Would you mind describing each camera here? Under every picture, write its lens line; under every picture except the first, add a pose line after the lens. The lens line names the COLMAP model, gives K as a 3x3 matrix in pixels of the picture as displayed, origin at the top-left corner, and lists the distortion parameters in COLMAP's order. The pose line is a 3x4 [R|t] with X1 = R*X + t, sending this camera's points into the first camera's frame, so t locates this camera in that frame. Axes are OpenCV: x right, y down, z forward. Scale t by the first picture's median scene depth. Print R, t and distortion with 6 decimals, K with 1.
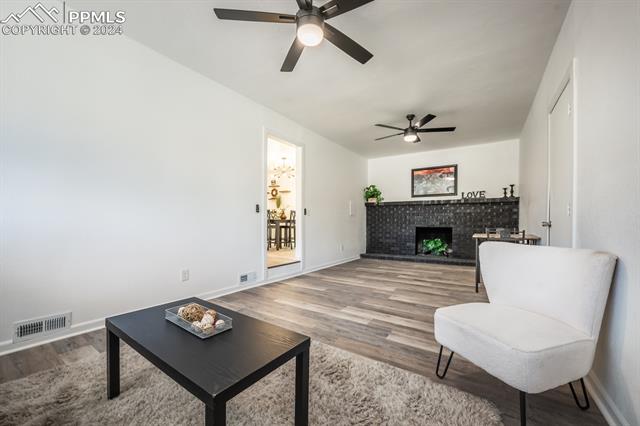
lens RADIAL K [[253.8, 0, 318.2], [0, 253.8, 219.0], [0, 0, 1]] dist [-0.002053, -0.000117]
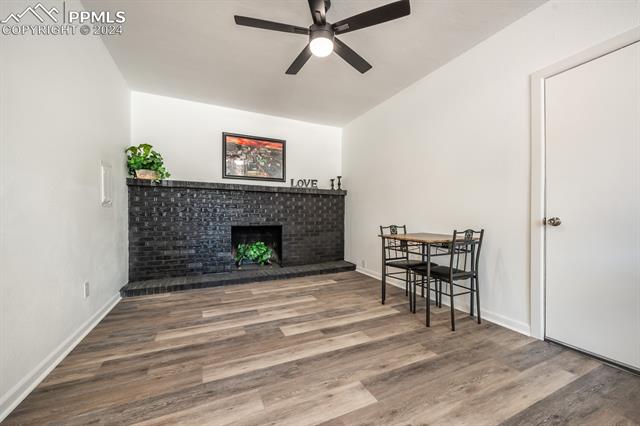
lens RADIAL K [[253.8, 0, 318.2], [0, 253.8, 219.0], [0, 0, 1]] dist [-0.002053, -0.000117]
pose [[0.515324, -0.010777, 0.856927, -0.044640], [-0.008978, 0.999798, 0.017973, 0.001150], [-0.856948, -0.016956, 0.515124, 0.523776]]
